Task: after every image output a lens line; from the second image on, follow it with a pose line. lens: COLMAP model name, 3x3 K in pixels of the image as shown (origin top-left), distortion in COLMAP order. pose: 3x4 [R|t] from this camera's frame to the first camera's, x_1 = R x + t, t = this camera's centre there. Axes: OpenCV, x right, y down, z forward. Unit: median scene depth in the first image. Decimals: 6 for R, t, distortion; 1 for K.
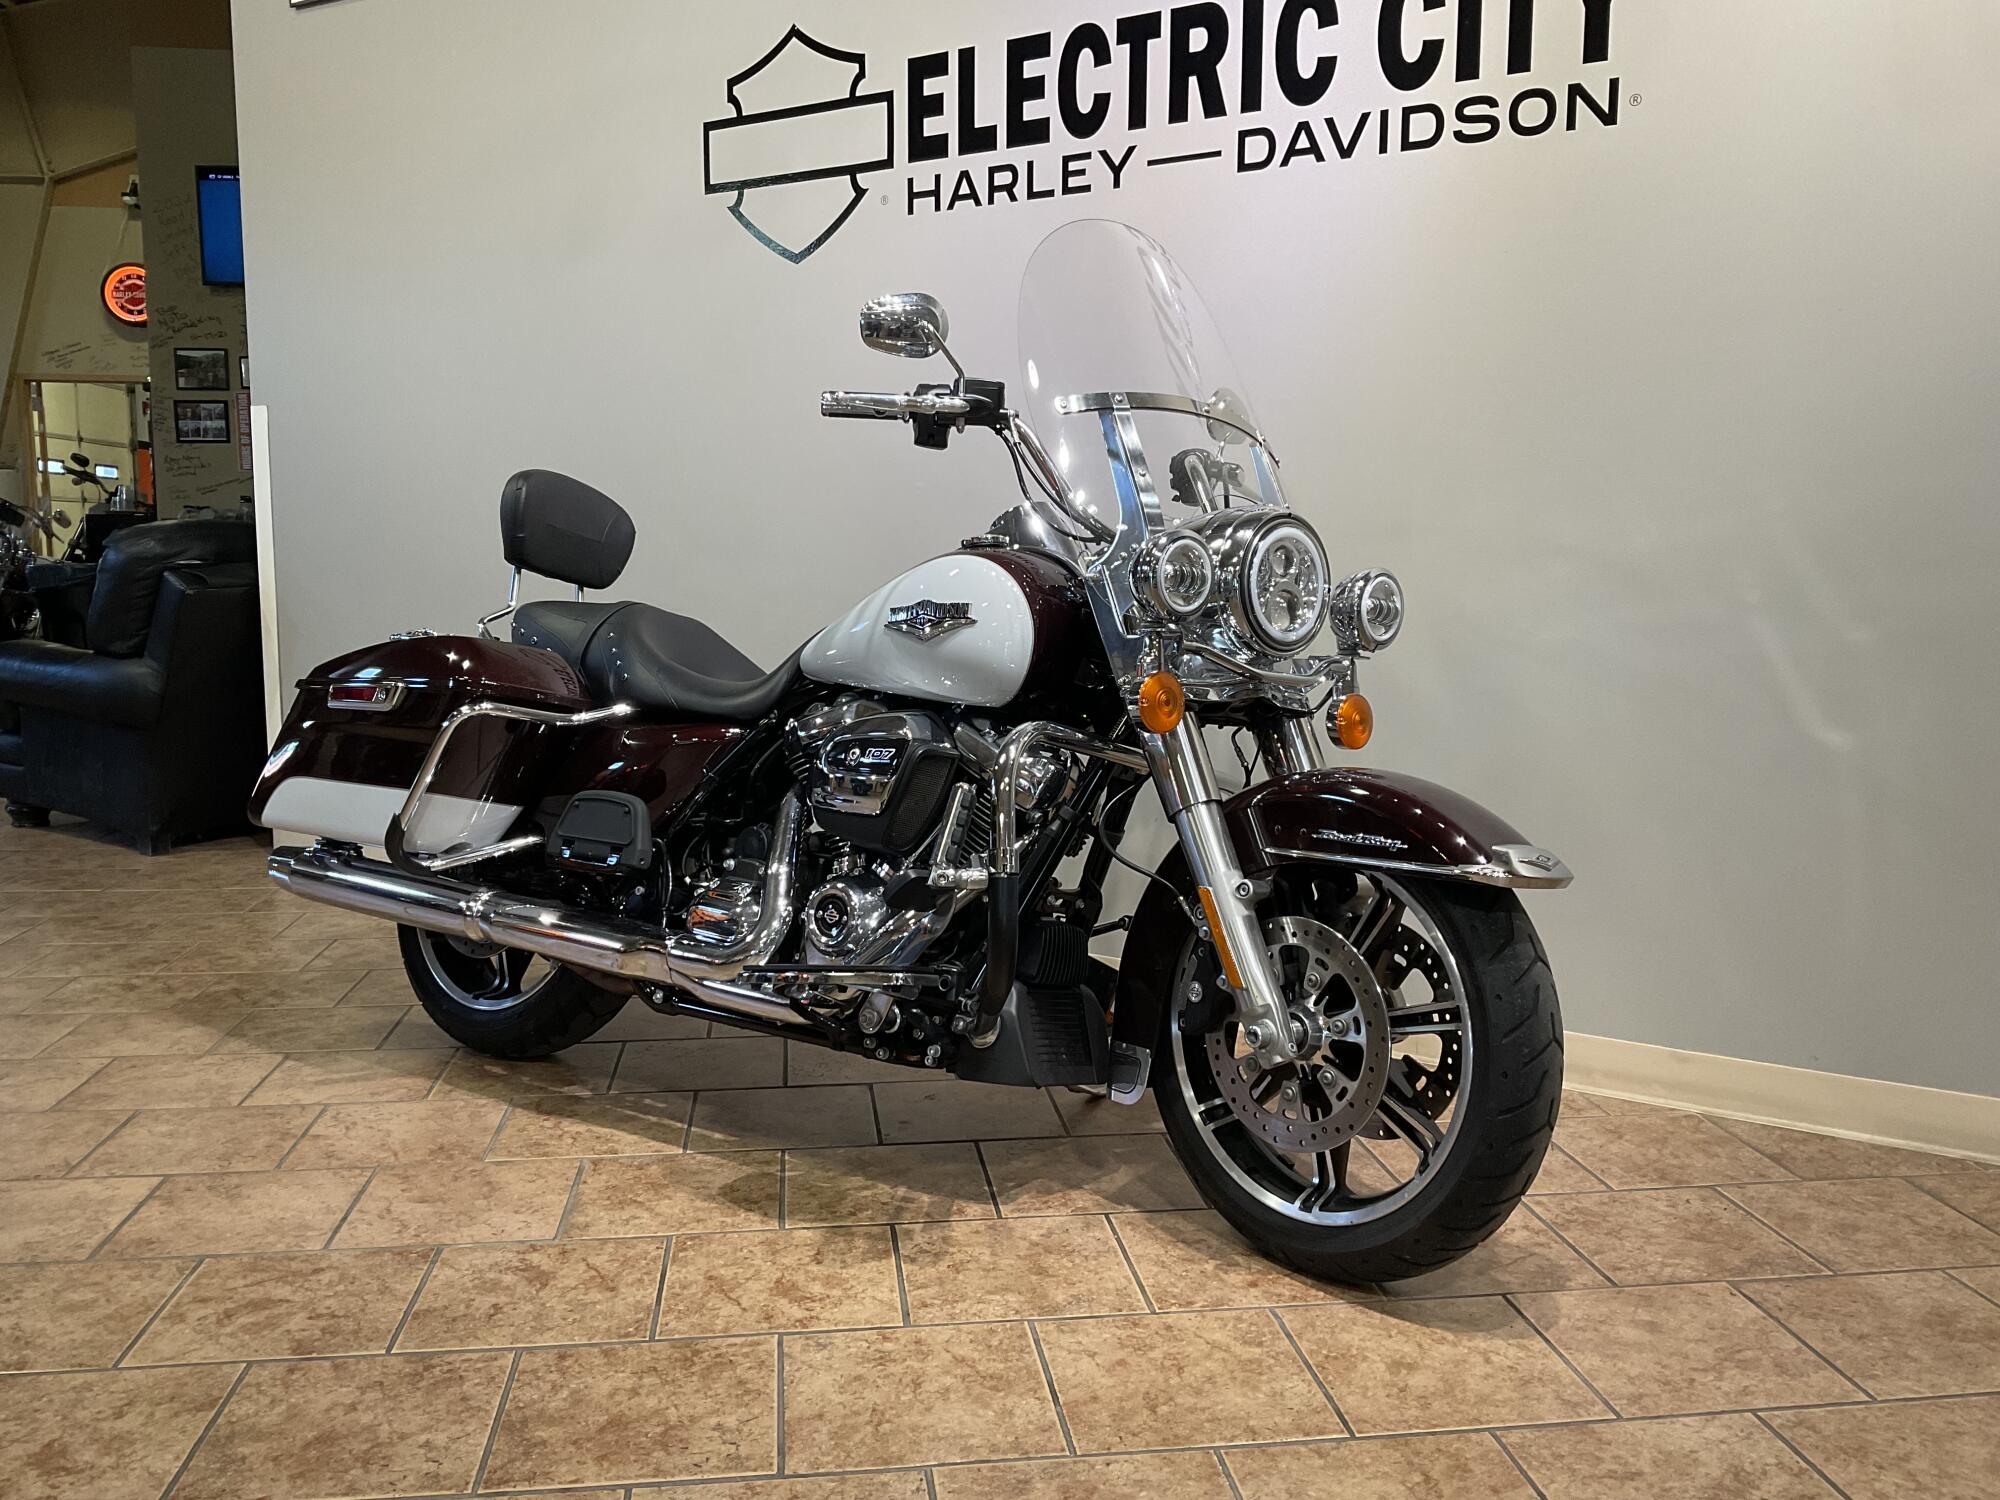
lens RADIAL K [[1638.5, 0, 1007.8], [0, 1638.5, 760.7], [0, 0, 1]] dist [0.066000, -0.116988]
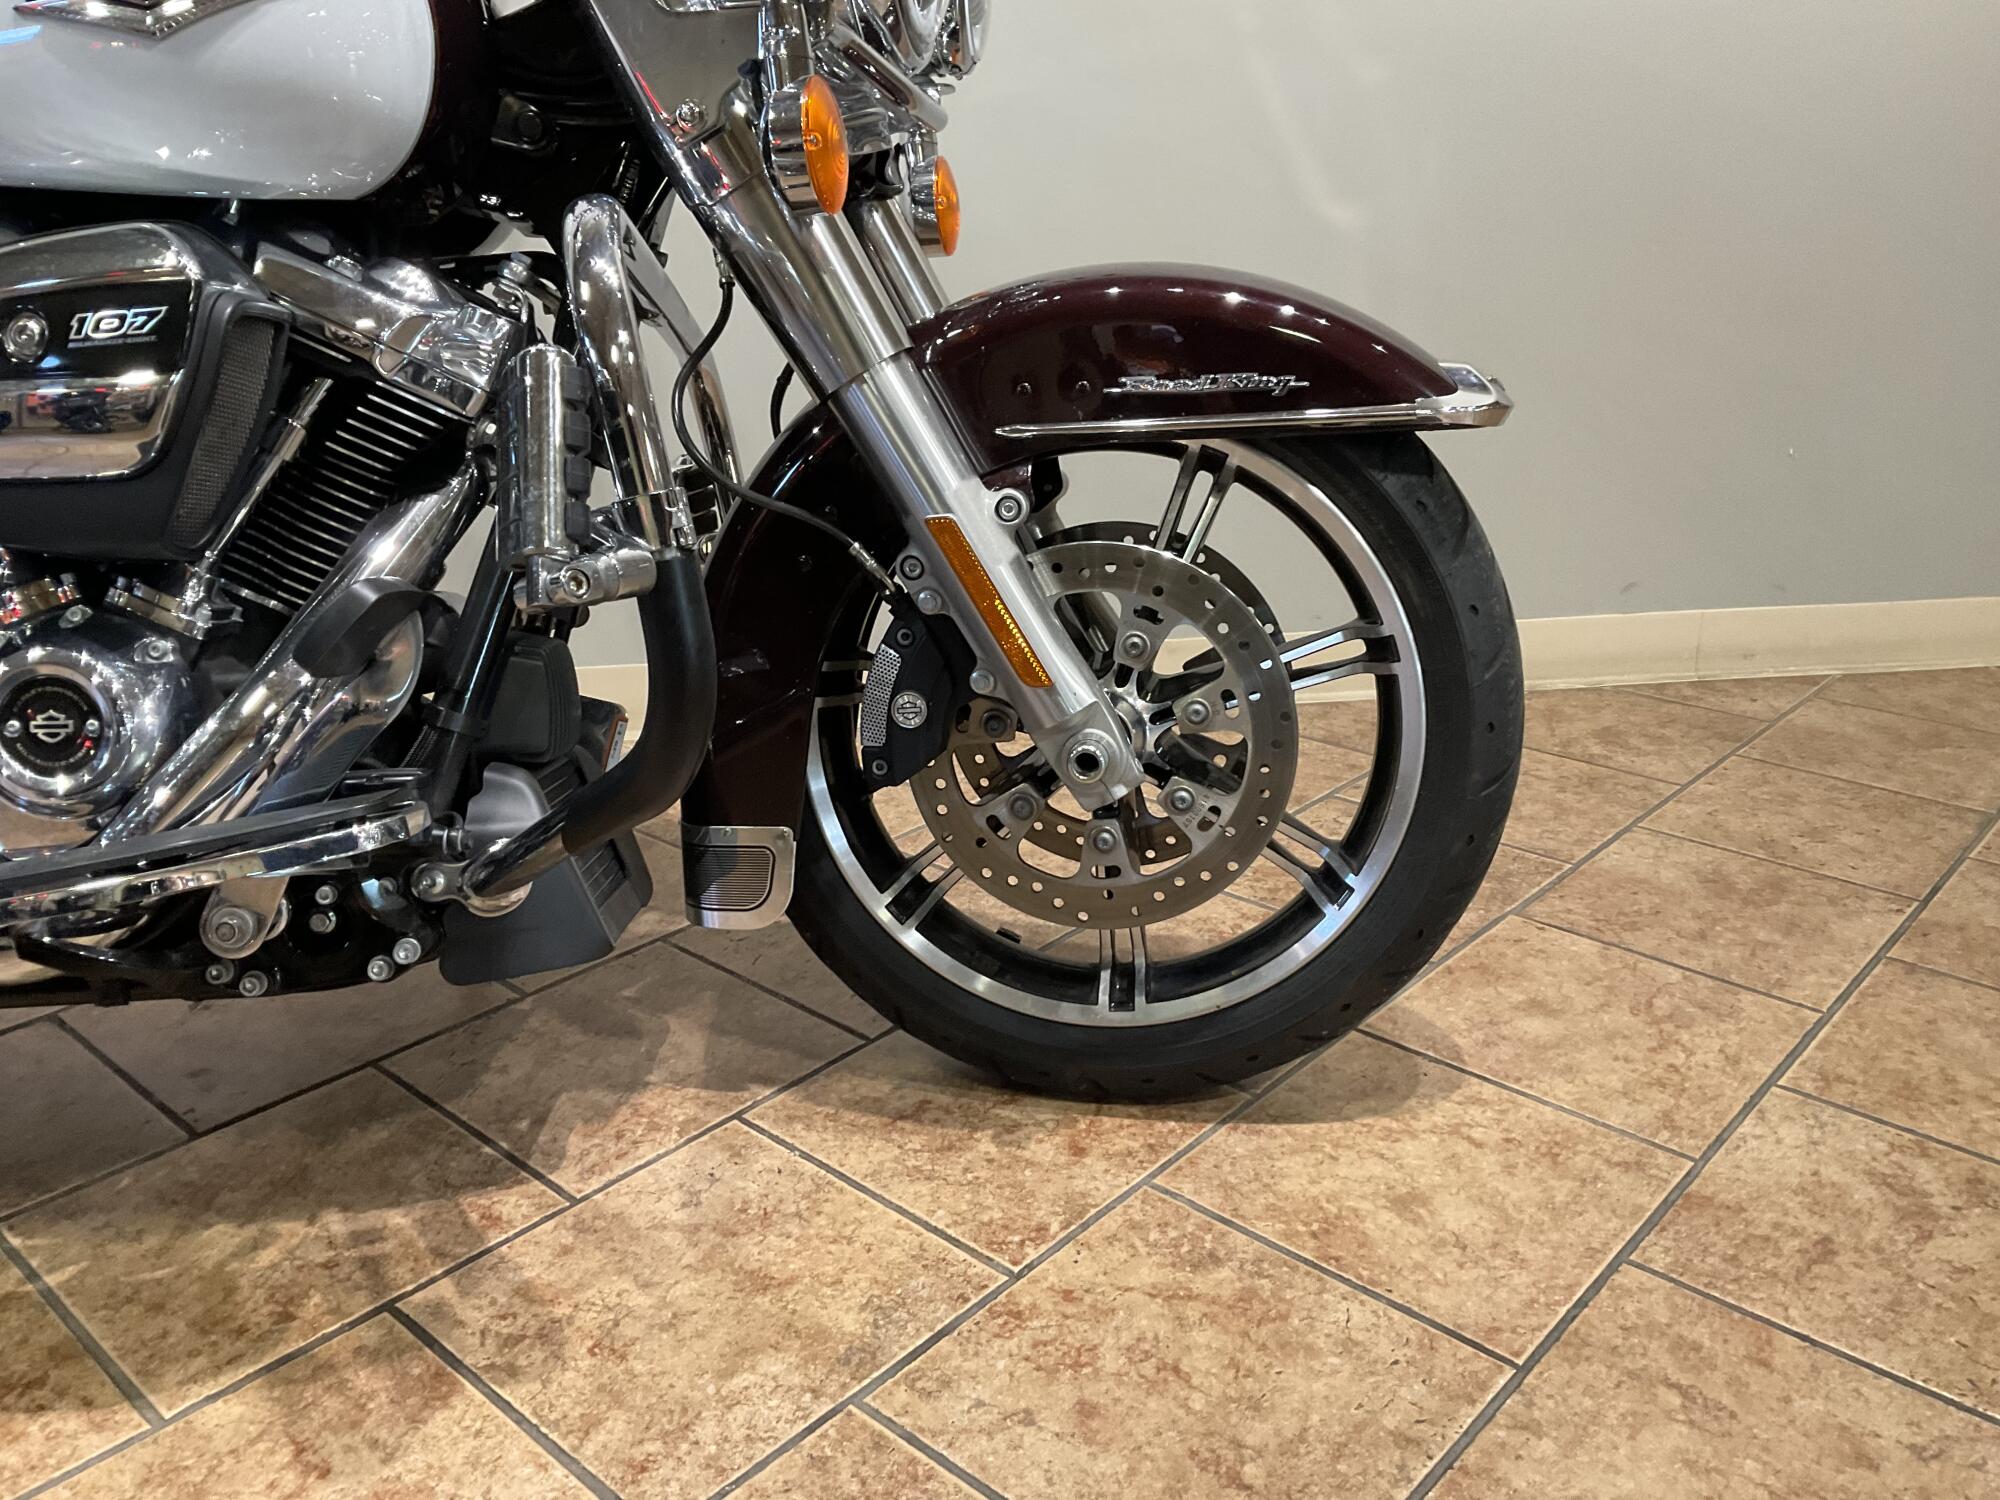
lens RADIAL K [[1638.5, 0, 1007.8], [0, 1638.5, 760.7], [0, 0, 1]] dist [0.066000, -0.116988]
pose [[0.762396, -0.242962, 0.599768, -0.185075], [0.098198, 0.959544, 0.263880, 0.014706], [-0.639616, -0.142285, 0.755411, 0.534212]]
